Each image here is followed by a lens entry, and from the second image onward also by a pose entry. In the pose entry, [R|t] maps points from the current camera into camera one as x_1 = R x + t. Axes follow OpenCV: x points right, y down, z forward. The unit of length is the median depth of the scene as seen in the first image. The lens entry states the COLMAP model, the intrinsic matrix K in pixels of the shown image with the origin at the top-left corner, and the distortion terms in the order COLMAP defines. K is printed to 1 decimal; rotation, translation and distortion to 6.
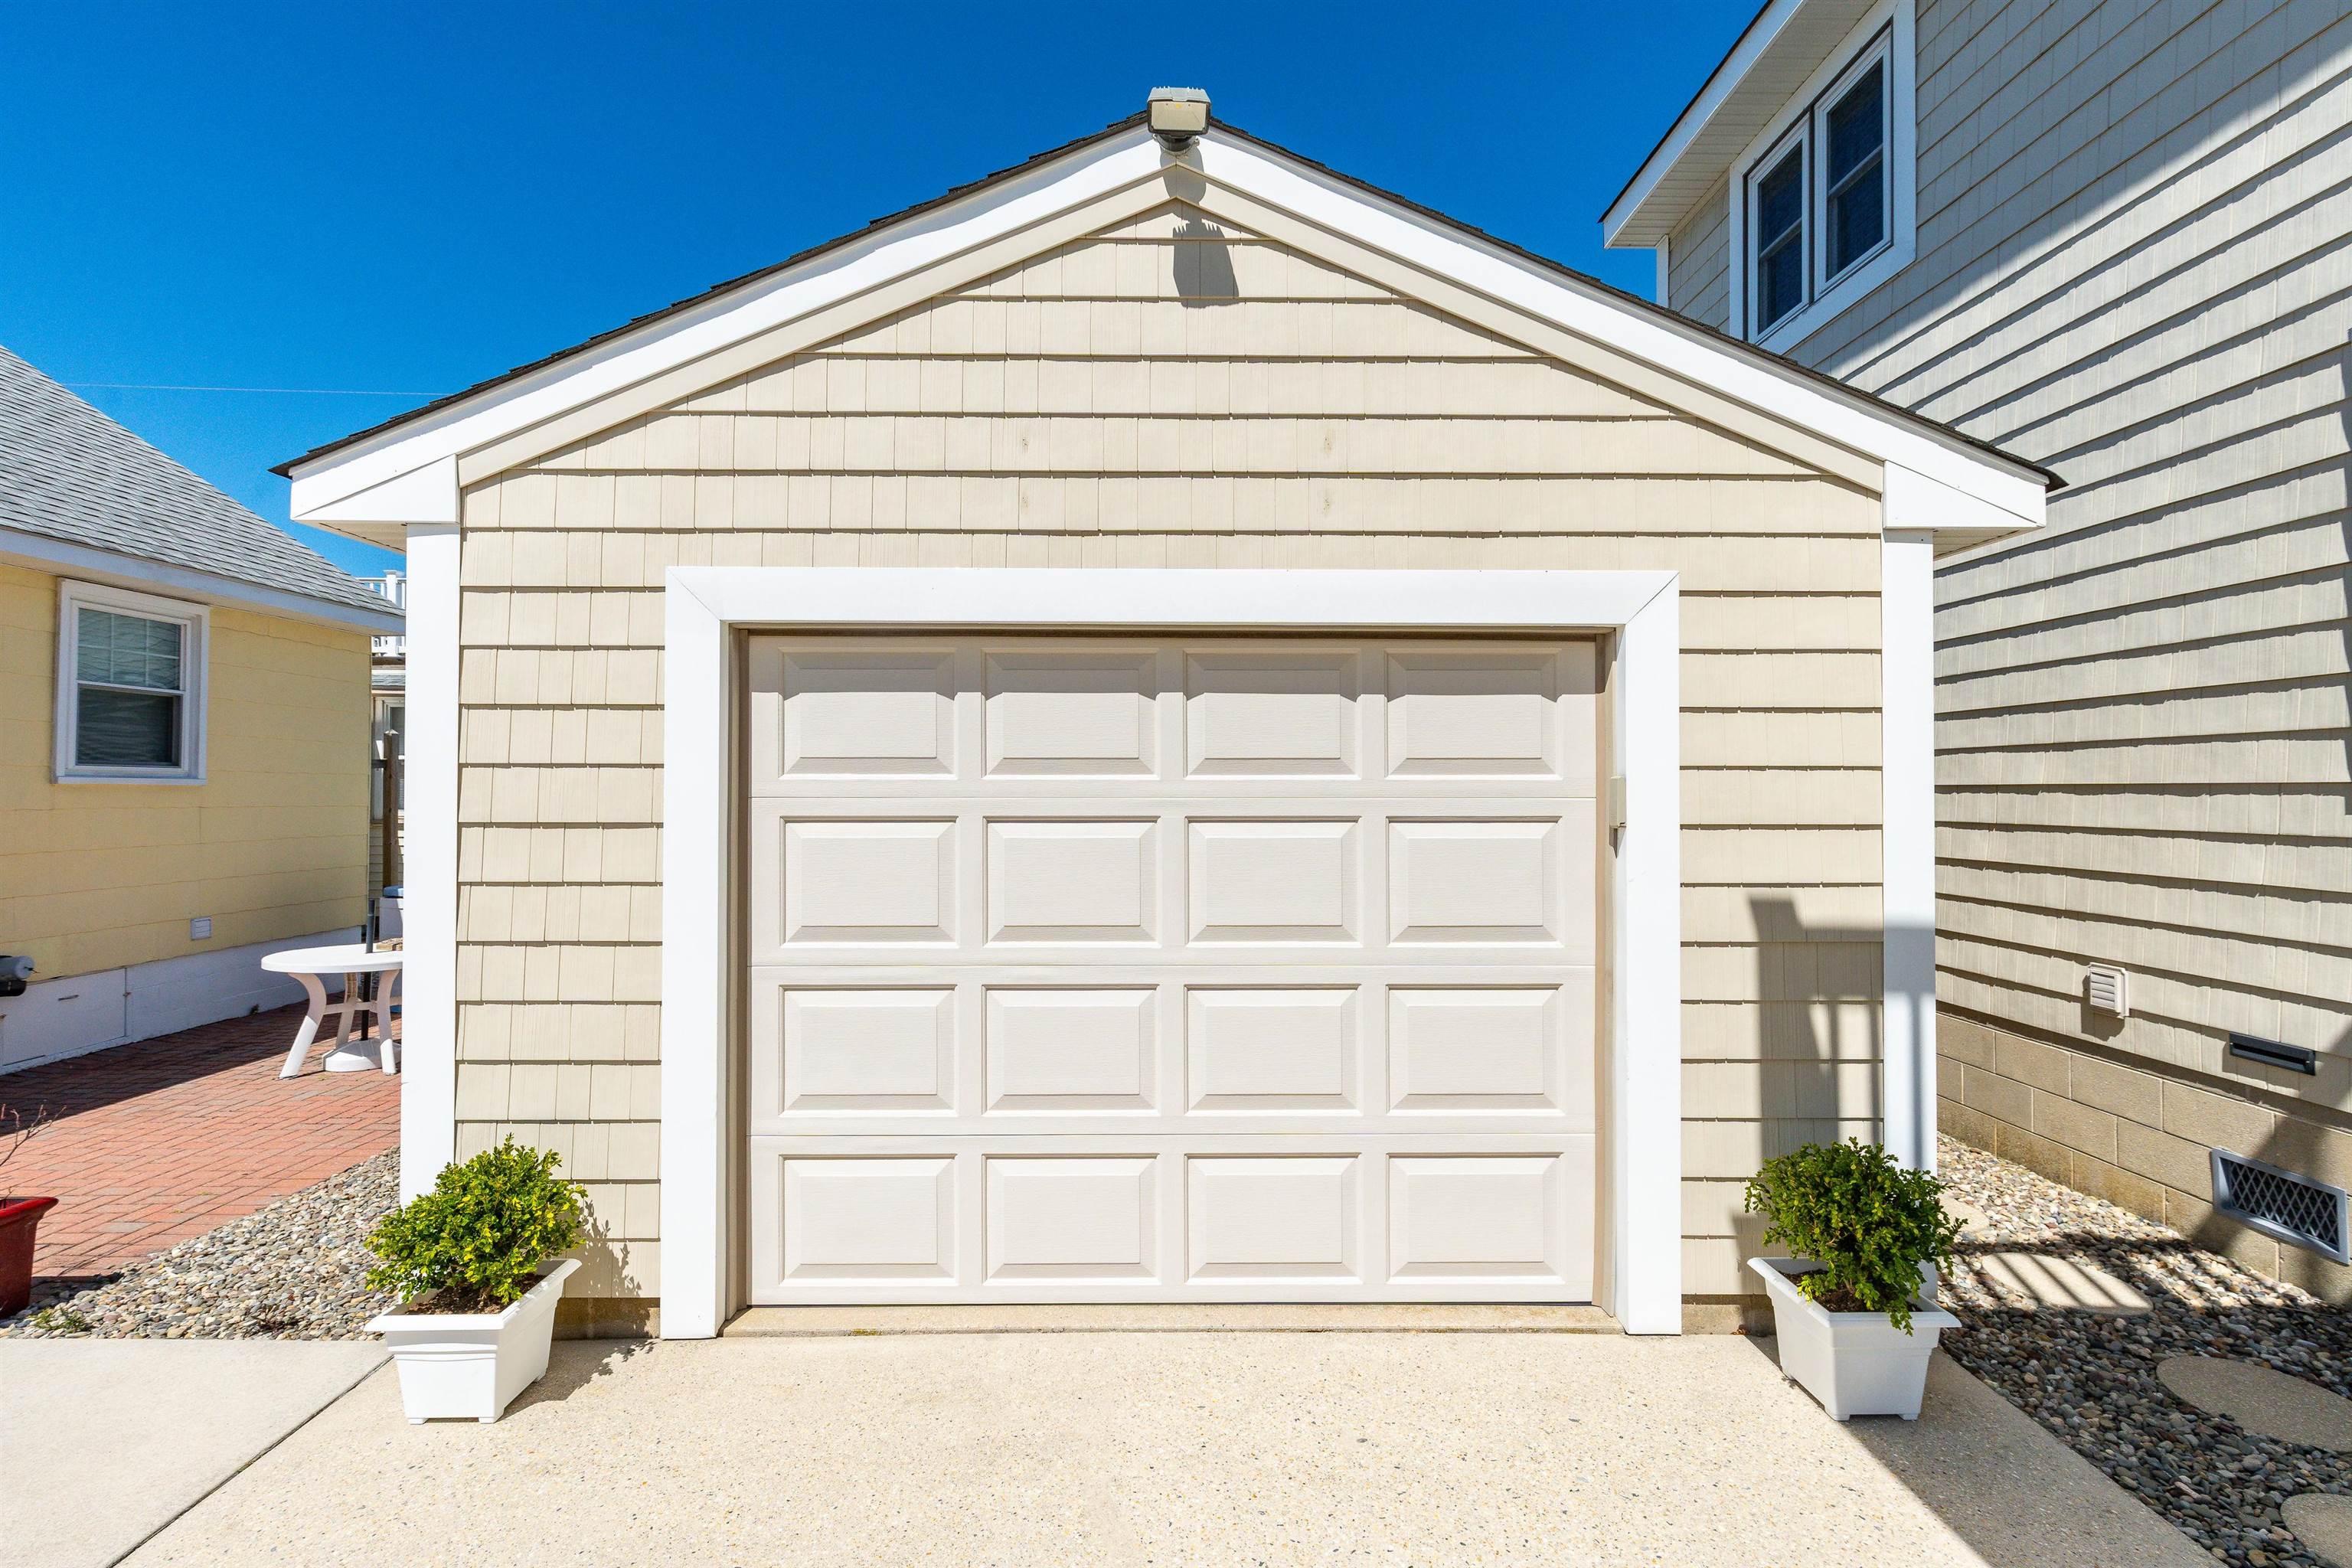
lens RADIAL K [[1056.9, 0, 1166.9], [0, 1056.9, 811.5], [0, 0, 1]] dist [0.000252, -0.000208]
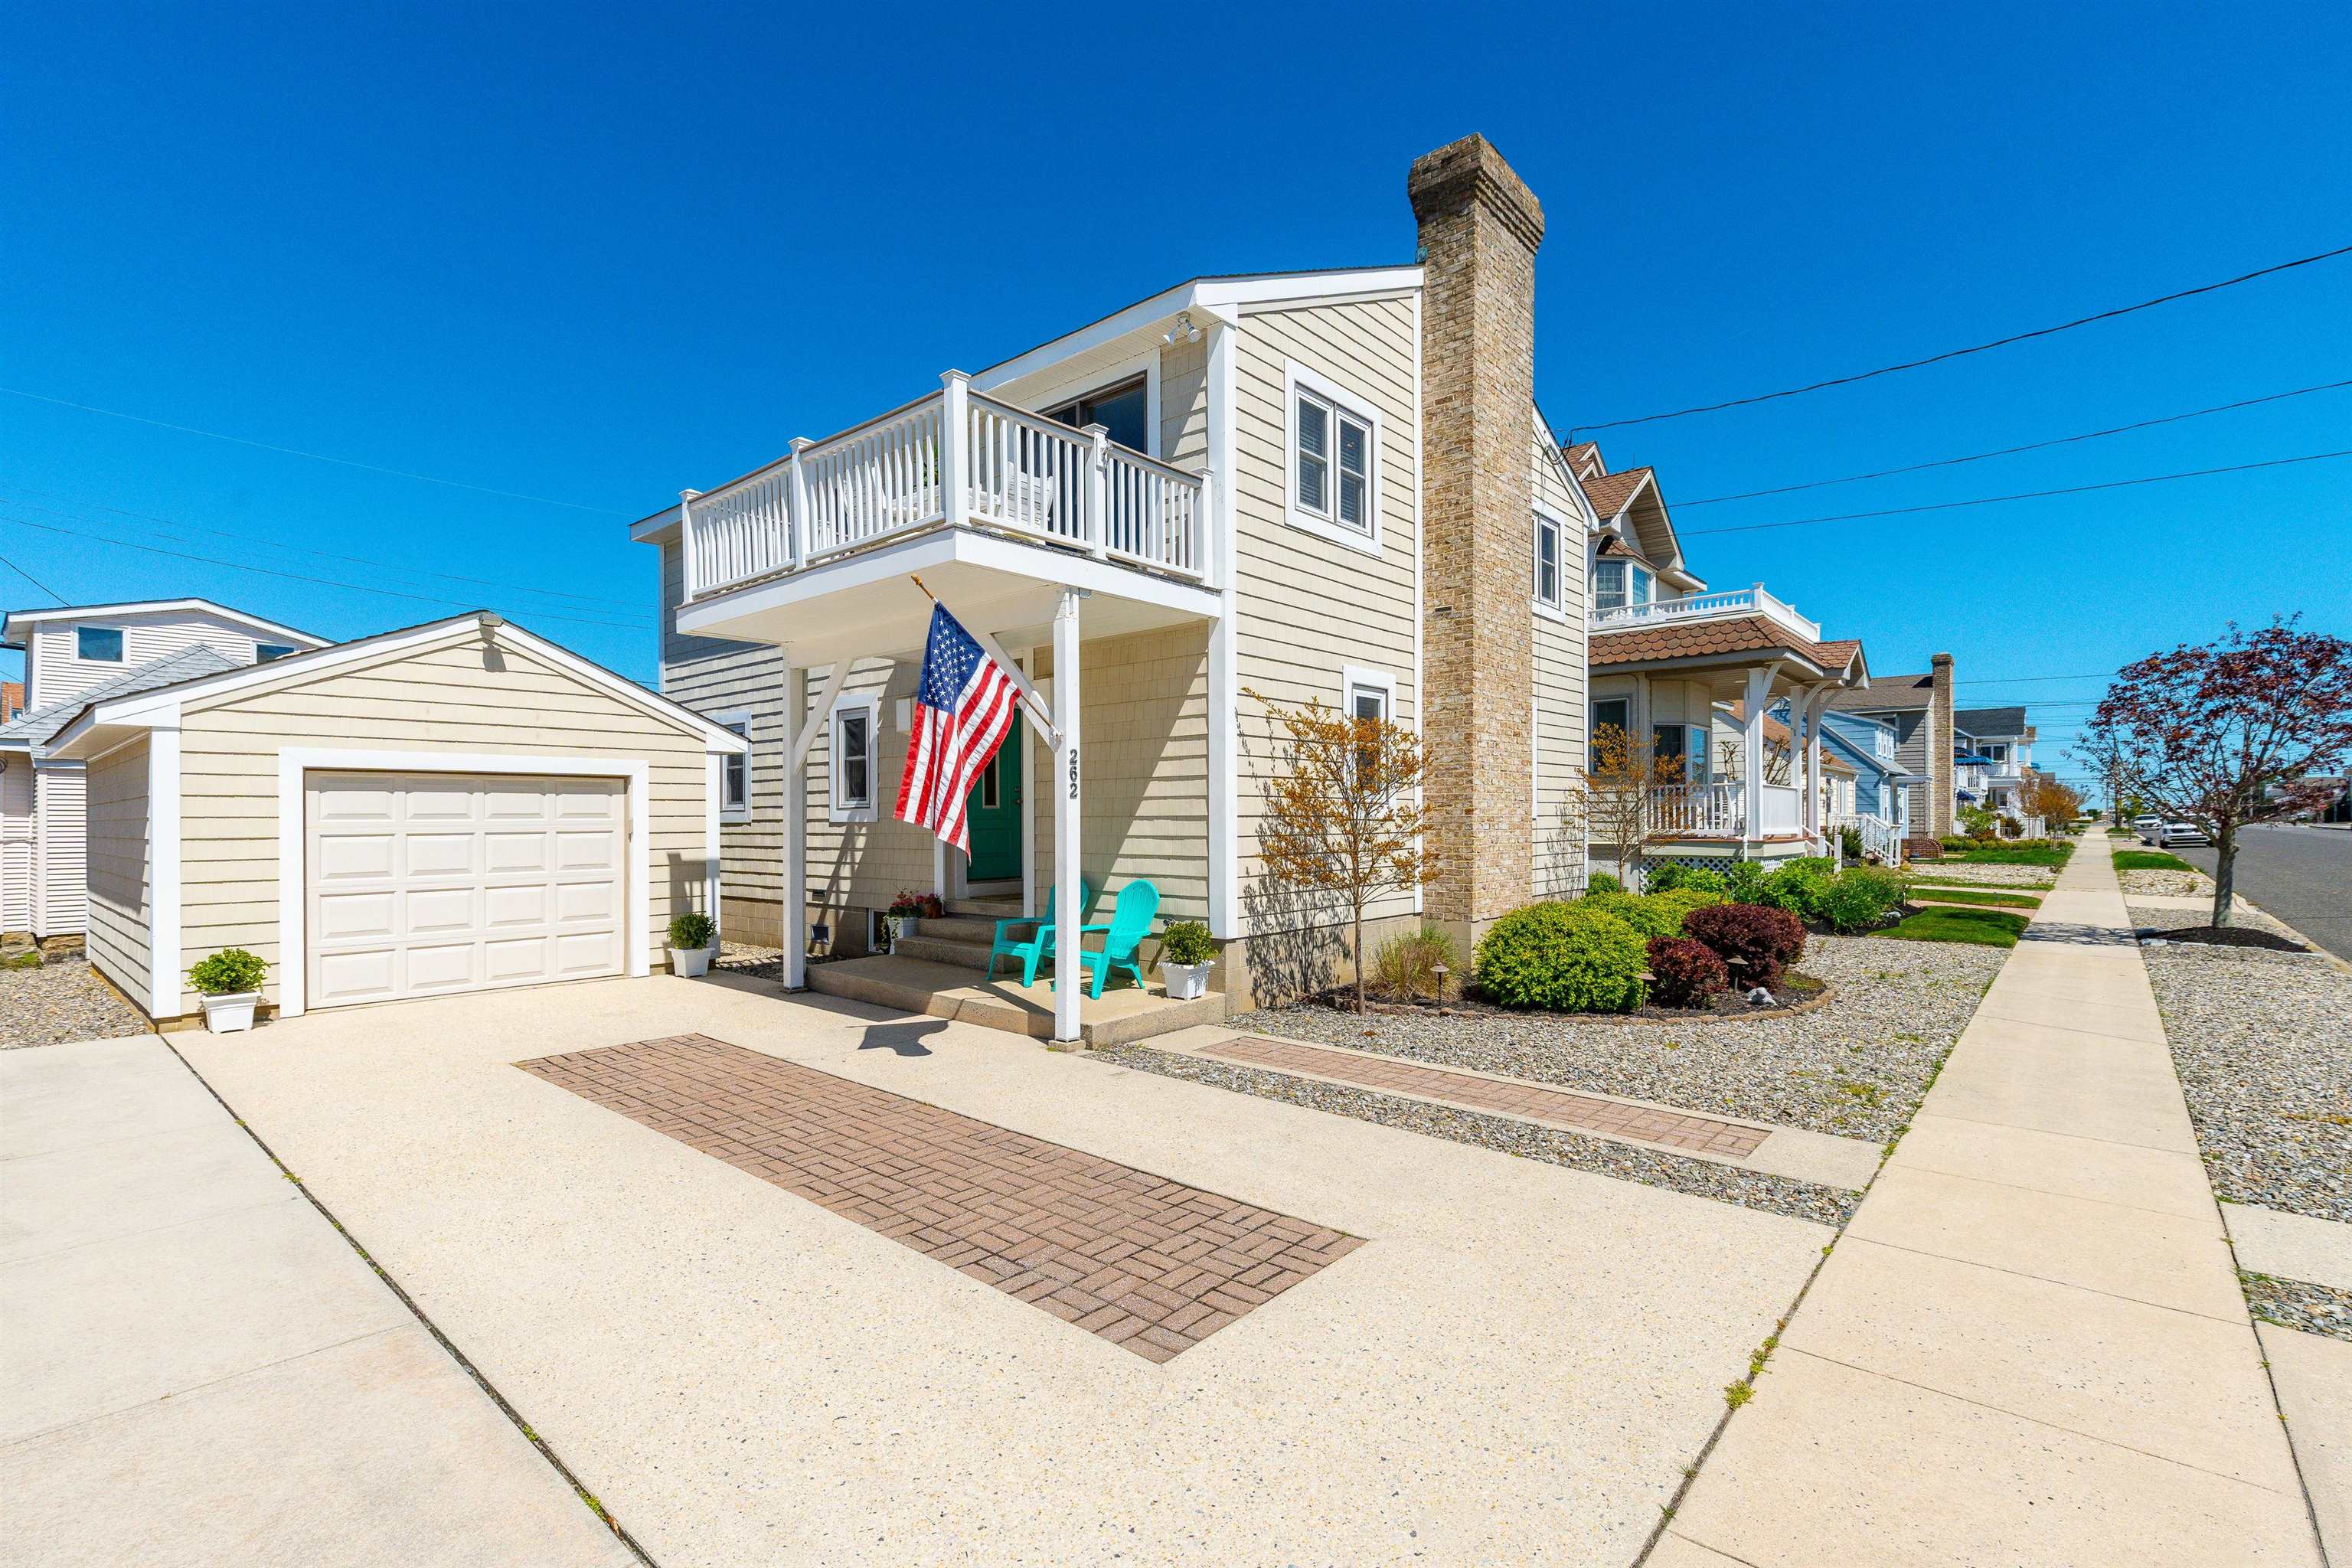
lens RADIAL K [[1056.9, 0, 1166.9], [0, 1056.9, 811.5], [0, 0, 1]] dist [0.000252, -0.000208]
pose [[0.662266, 0.000511, 0.749269, -1.012487], [0.001121, 0.999998, -0.001673, -0.052008], [-0.749268, 0.001948, 0.662264, -2.634465]]
